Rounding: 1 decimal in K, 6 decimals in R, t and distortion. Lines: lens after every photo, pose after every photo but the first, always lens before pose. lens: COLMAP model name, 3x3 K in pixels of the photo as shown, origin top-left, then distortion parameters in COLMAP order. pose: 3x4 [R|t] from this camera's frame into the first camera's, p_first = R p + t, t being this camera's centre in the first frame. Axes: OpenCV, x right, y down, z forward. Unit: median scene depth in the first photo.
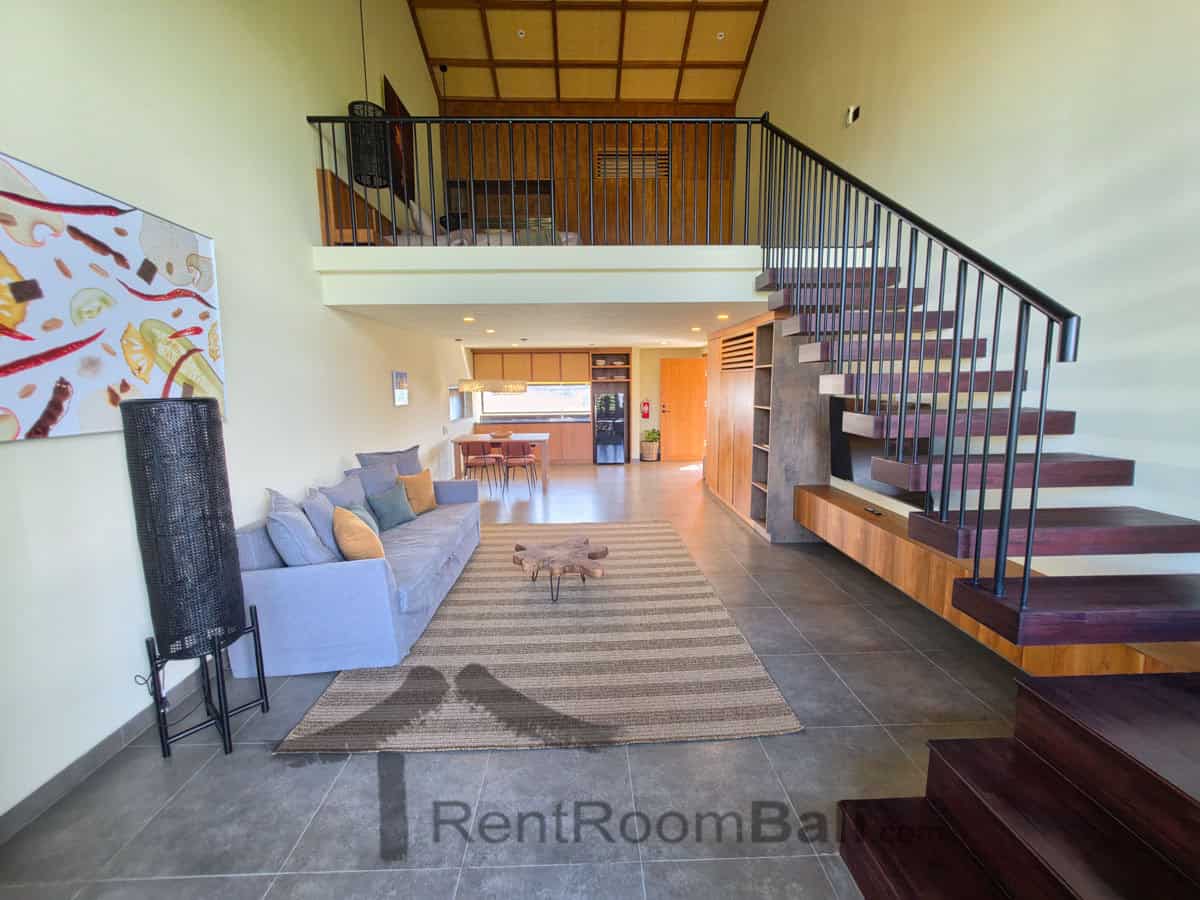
lens RADIAL K [[488.6, 0, 606.9], [0, 488.6, 447.3], [0, 0, 1]] dist [-0.000474, 0.000261]
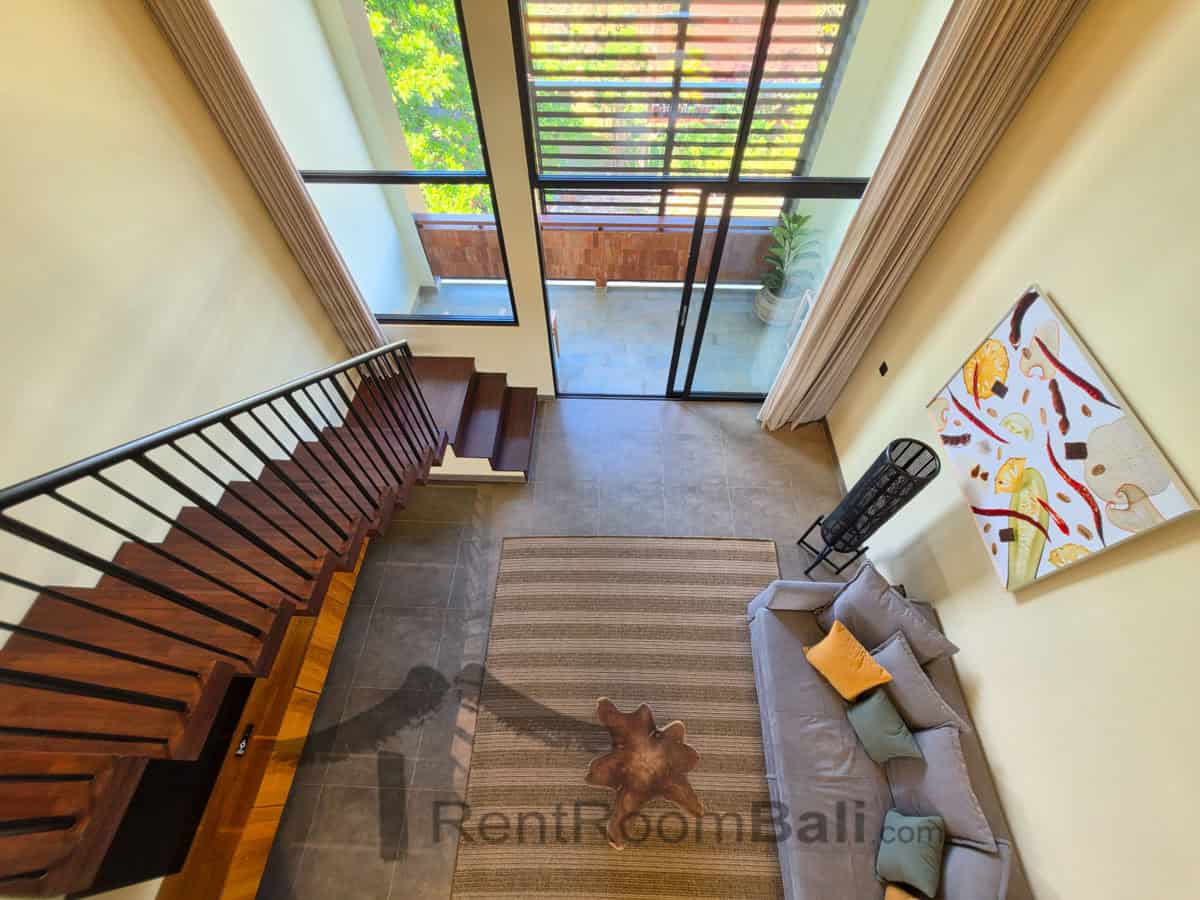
lens RADIAL K [[488.6, 0, 599.9], [0, 488.6, 448.9], [0, 0, 1]] dist [-0.000474, 0.000261]
pose [[-0.997806, -0.042808, 0.050496, -0.057292], [0.026459, 0.441323, 0.896958, -1.357789], [-0.060682, 0.896327, -0.439222, 1.602451]]
